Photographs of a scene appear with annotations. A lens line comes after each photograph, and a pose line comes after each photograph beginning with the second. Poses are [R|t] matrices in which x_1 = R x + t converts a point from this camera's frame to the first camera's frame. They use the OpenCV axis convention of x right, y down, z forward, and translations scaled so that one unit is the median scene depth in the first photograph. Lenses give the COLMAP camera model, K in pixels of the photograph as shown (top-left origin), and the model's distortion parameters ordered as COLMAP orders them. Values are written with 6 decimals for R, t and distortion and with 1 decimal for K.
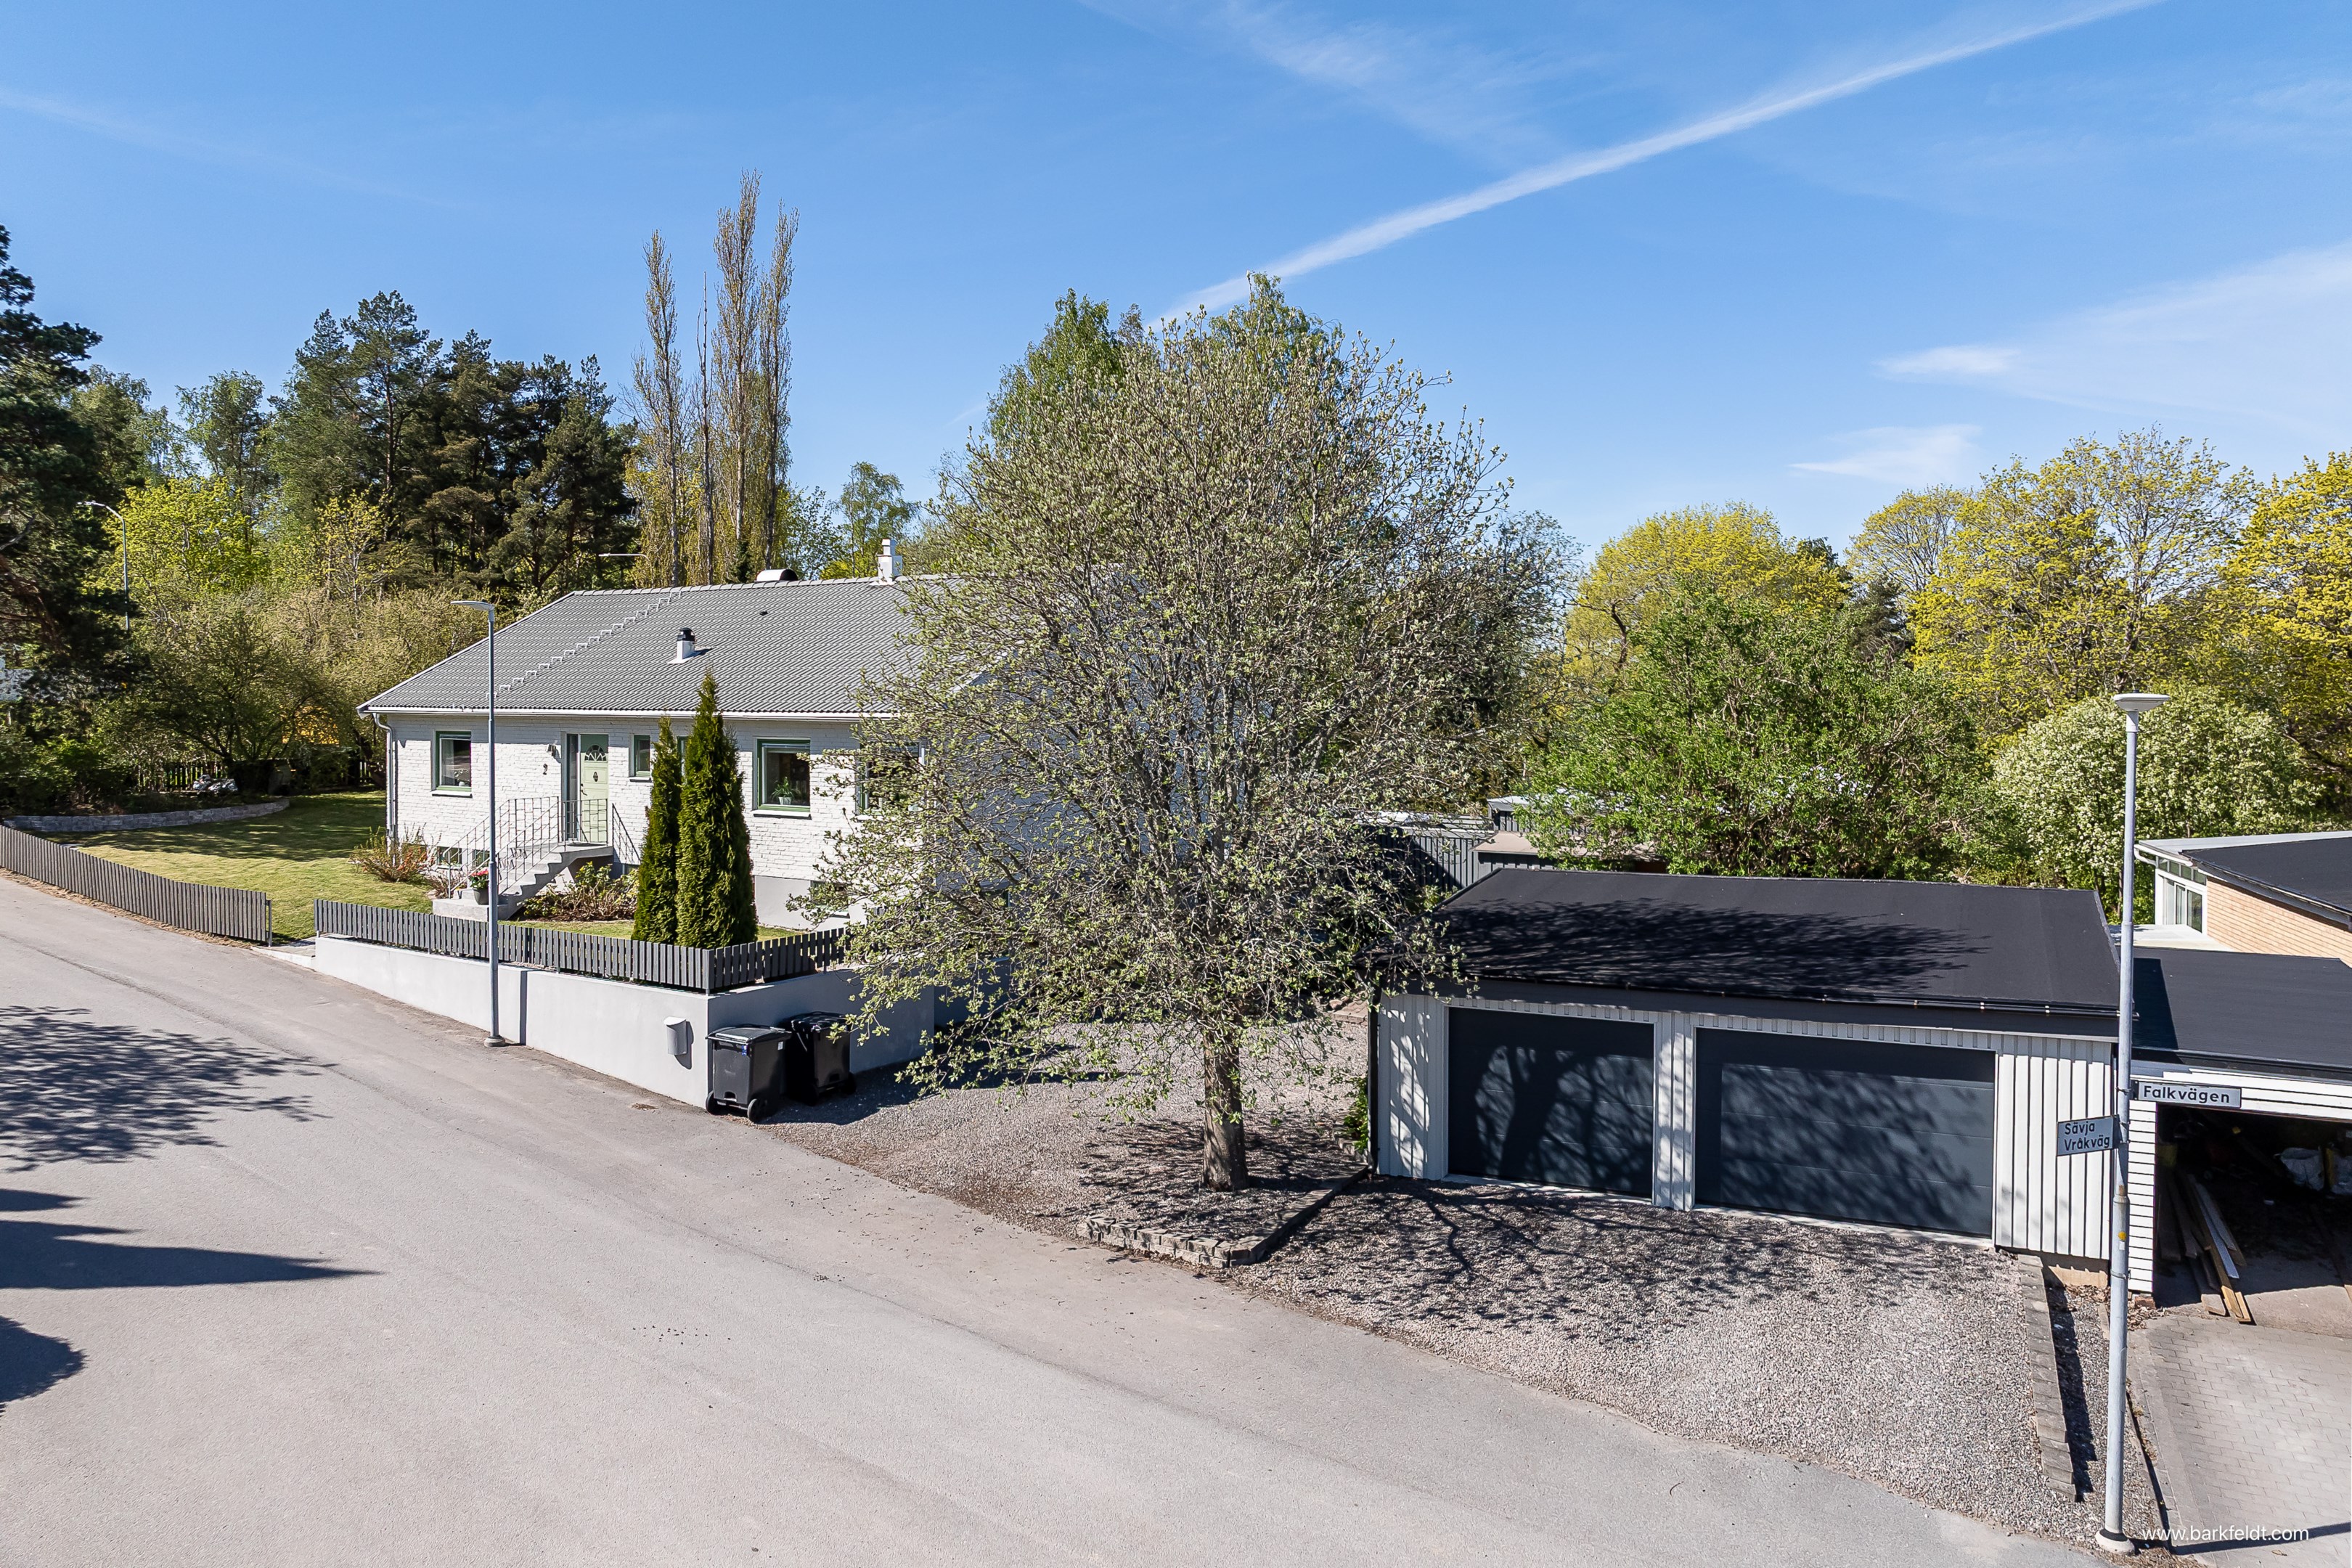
lens RADIAL K [[1674.7, 0, 1176.0], [0, 1674.7, 784.0], [0, 0, 1]] dist [-0.035517, 0.003728]
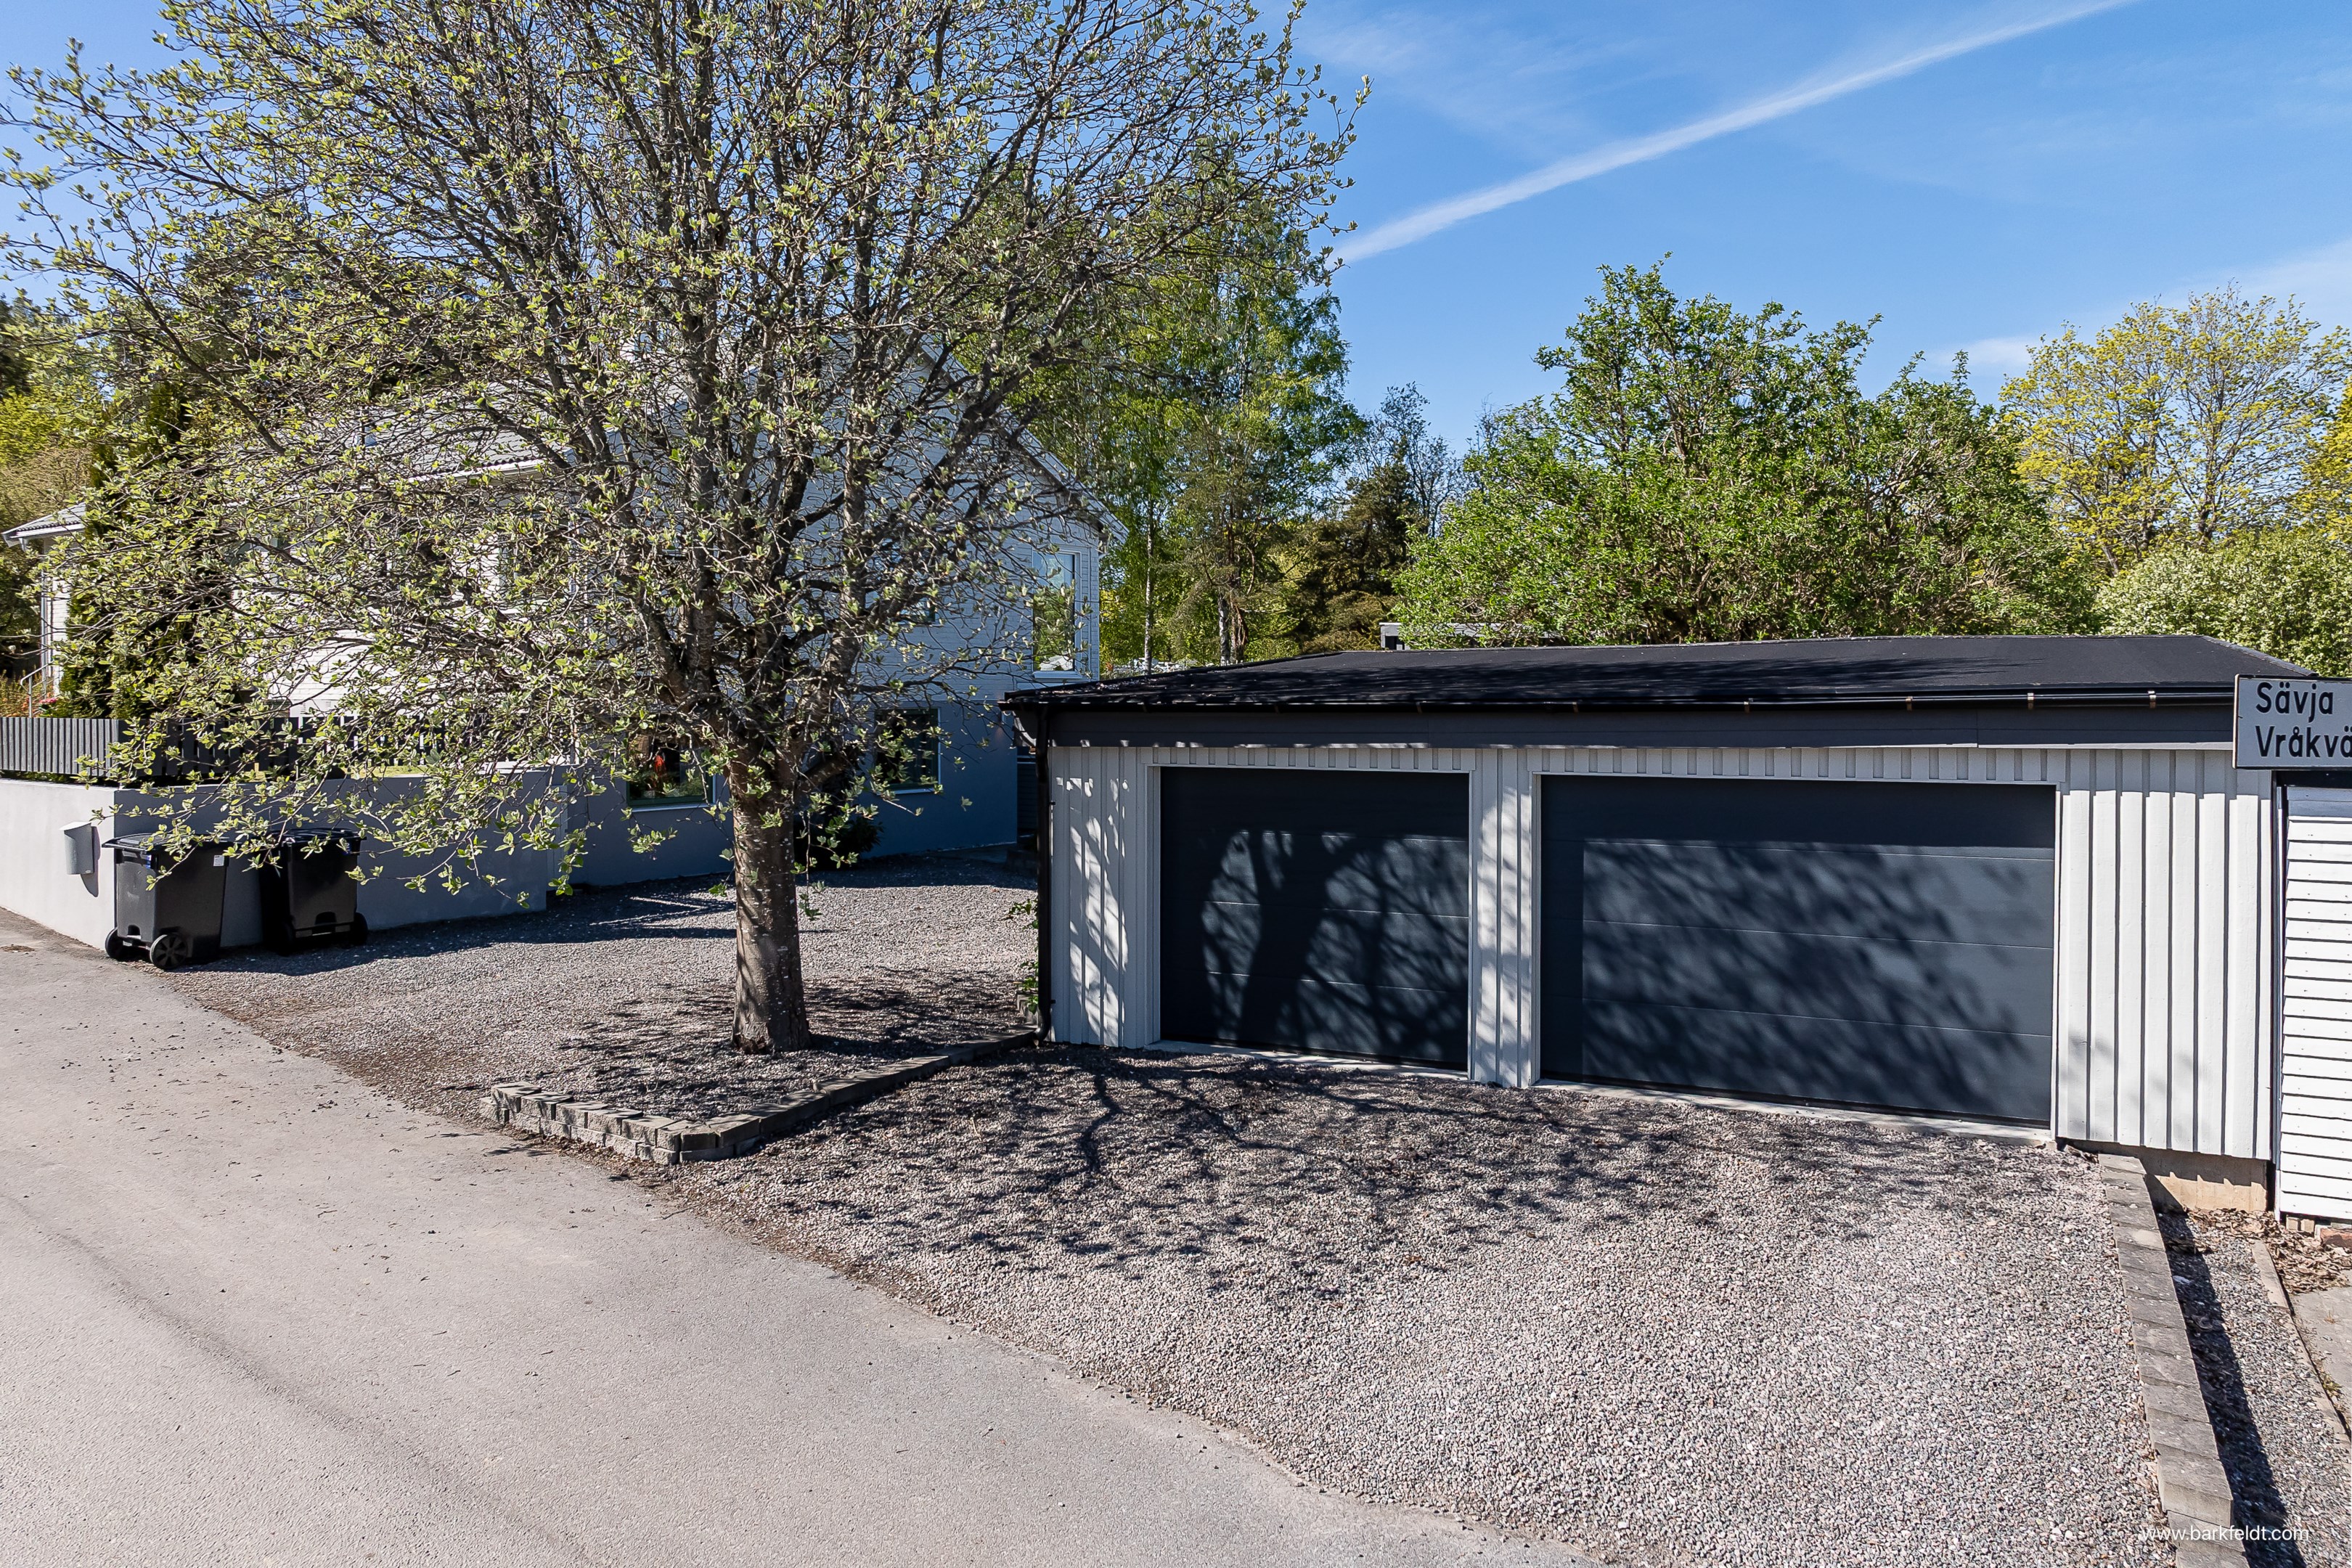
lens RADIAL K [[1661.7, 0, 1176.0], [0, 1661.7, 784.0], [0, 0, 1]] dist [-0.042291, -0.000096]
pose [[0.999575, 0.001372, -0.029136, 0.188394], [-0.001478, 0.999992, -0.003643, 0.141432], [0.029131, 0.003685, 0.999569, 0.386957]]
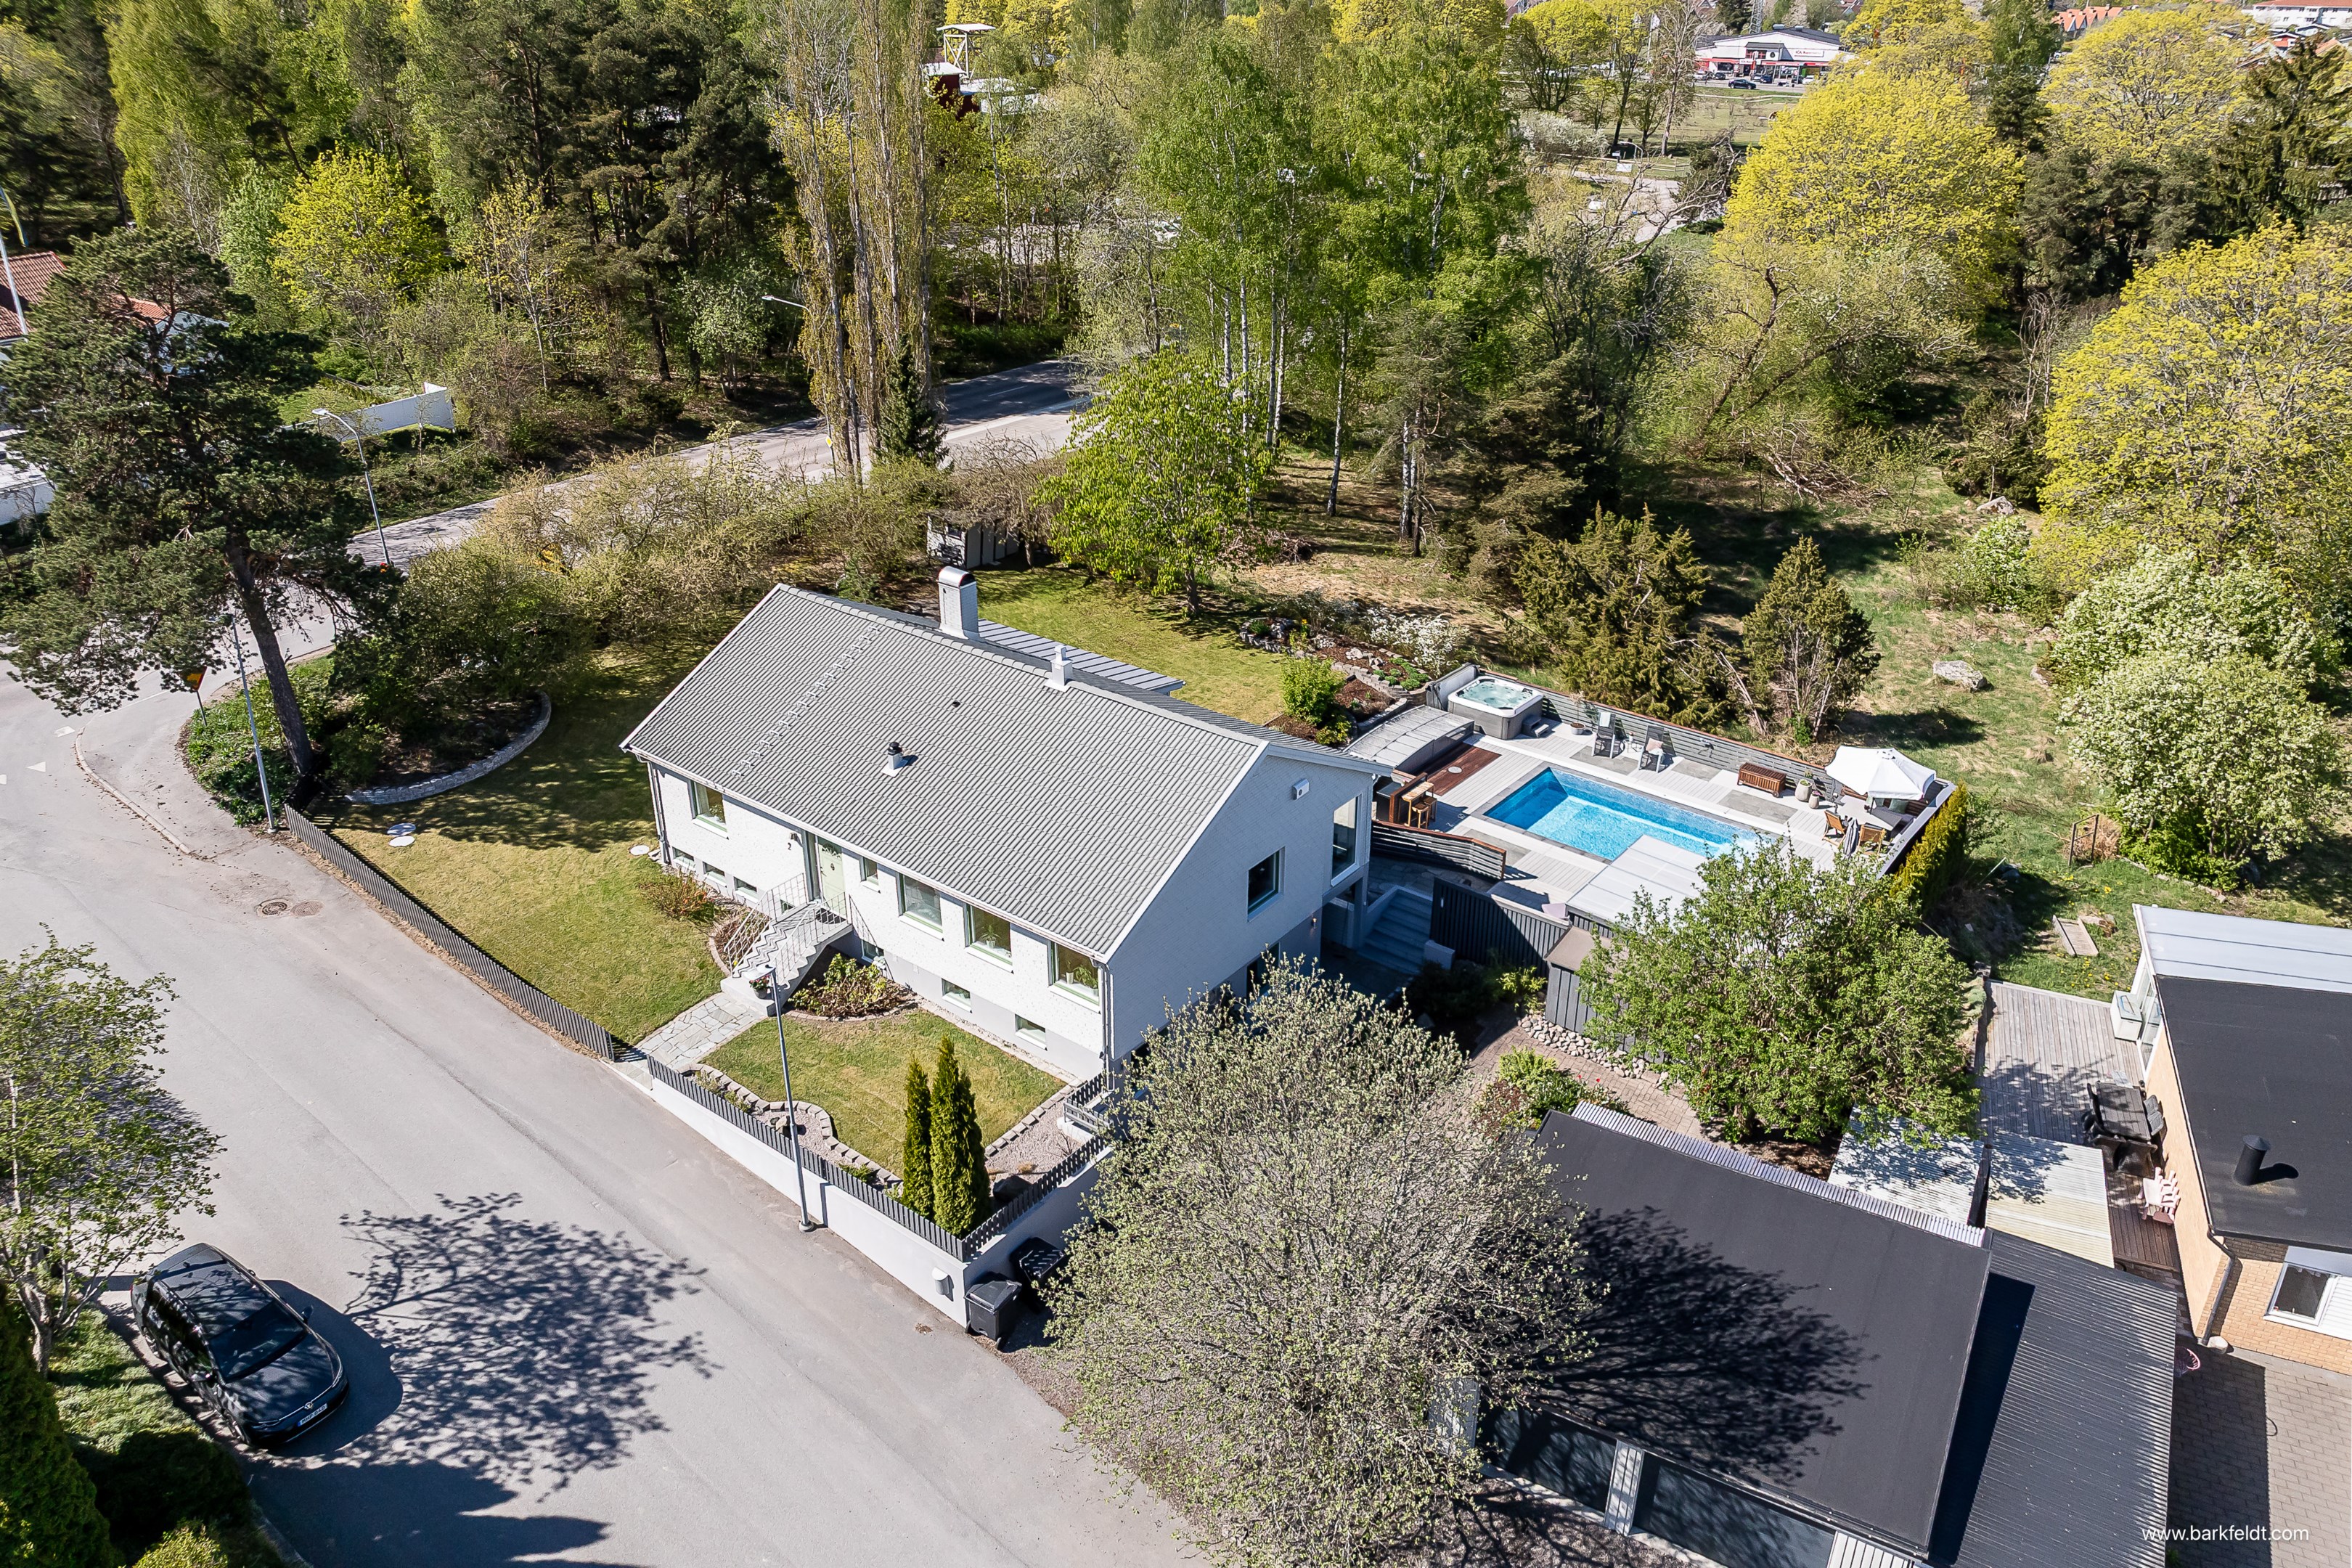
lens RADIAL K [[1661.7, 0, 1176.0], [0, 1661.7, 784.0], [0, 0, 1]] dist [-0.042291, -0.000096]
pose [[0.996449, 0.031112, -0.078240, -0.003630], [0.003988, 0.910749, 0.412942, -0.918280], [0.084105, -0.411788, 0.907390, -0.100220]]
